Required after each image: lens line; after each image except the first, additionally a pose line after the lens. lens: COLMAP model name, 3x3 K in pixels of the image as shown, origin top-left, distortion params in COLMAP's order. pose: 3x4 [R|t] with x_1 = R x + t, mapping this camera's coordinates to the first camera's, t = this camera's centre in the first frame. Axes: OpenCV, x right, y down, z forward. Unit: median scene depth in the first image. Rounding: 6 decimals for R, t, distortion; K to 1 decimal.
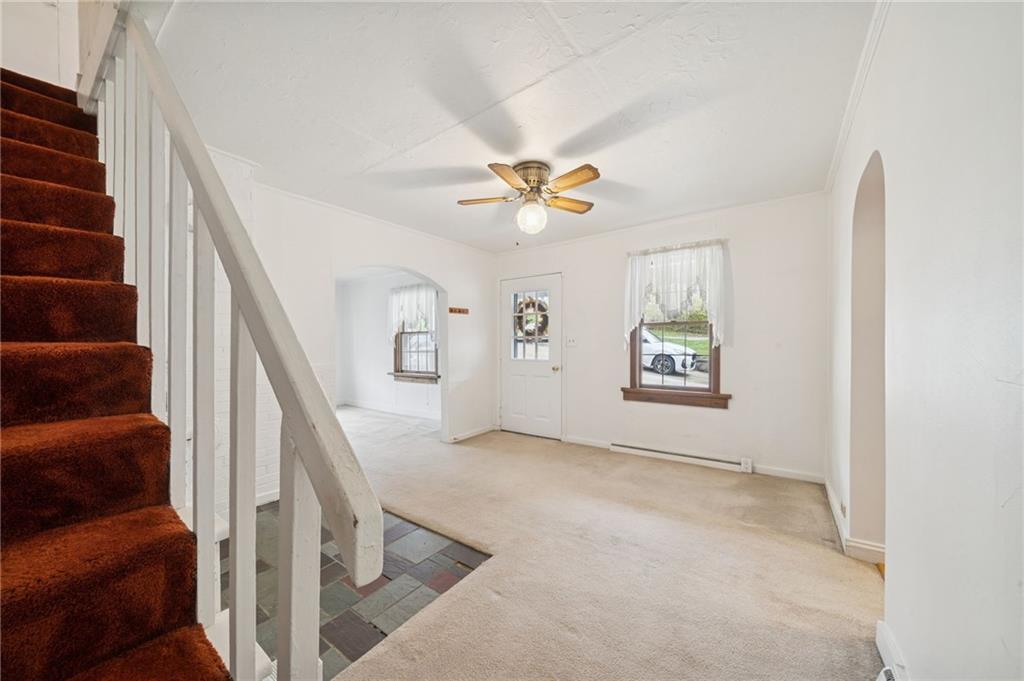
lens RADIAL K [[377.0, 0, 510.7], [0, 377.0, 344.3], [0, 0, 1]] dist [0.001107, 0.000052]
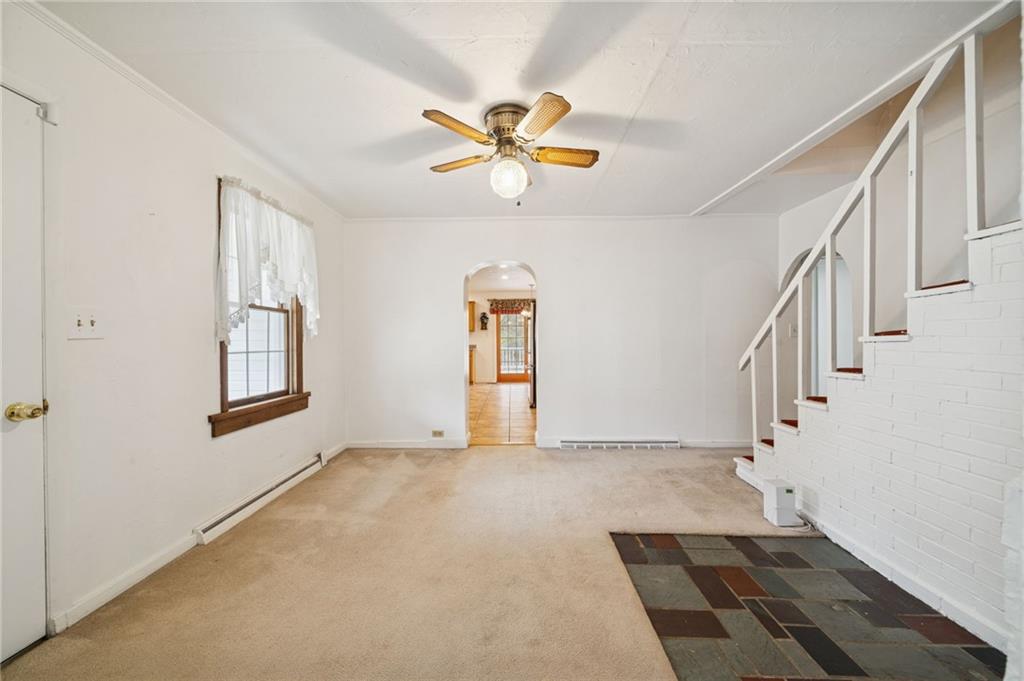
lens RADIAL K [[377.0, 0, 511.7], [0, 377.0, 340.7], [0, 0, 1]] dist [0.001107, 0.000052]
pose [[-0.584112, 0.007575, 0.811638, -0.411734], [0.009575, 0.999951, -0.002441, 0.012875], [-0.811617, 0.006345, -0.584156, 1.003304]]
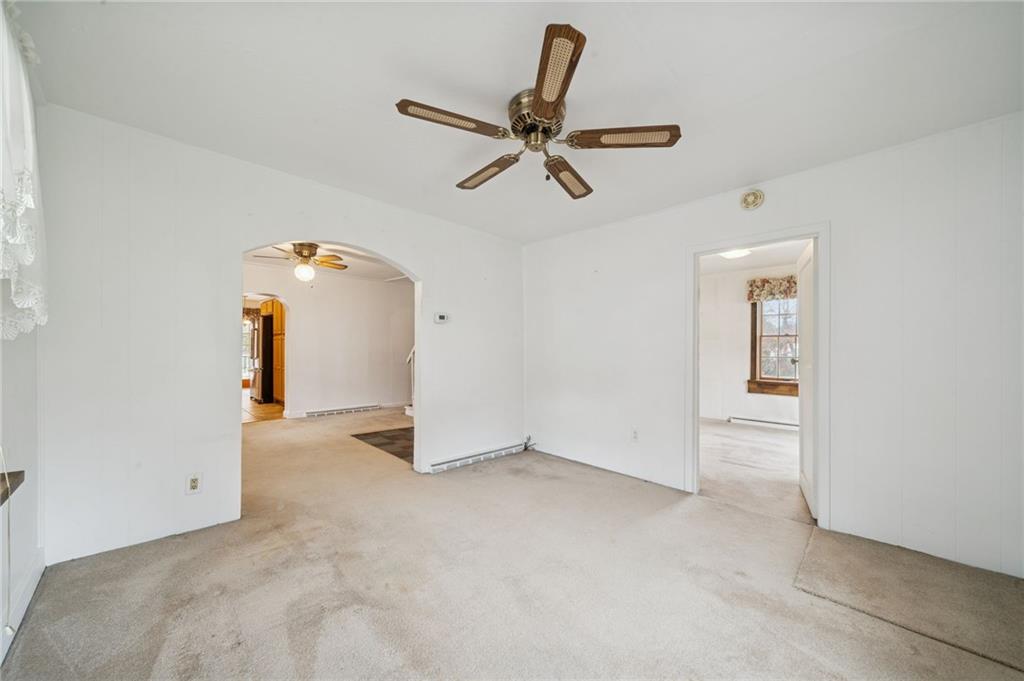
lens RADIAL K [[377.0, 0, 512.8], [0, 377.0, 346.2], [0, 0, 1]] dist [0.001107, 0.000052]
pose [[-0.987908, -0.002166, 0.155026, -0.781959], [-0.001567, 0.999991, 0.003987, -0.010803], [-0.155033, 0.003695, -0.987902, 1.755821]]
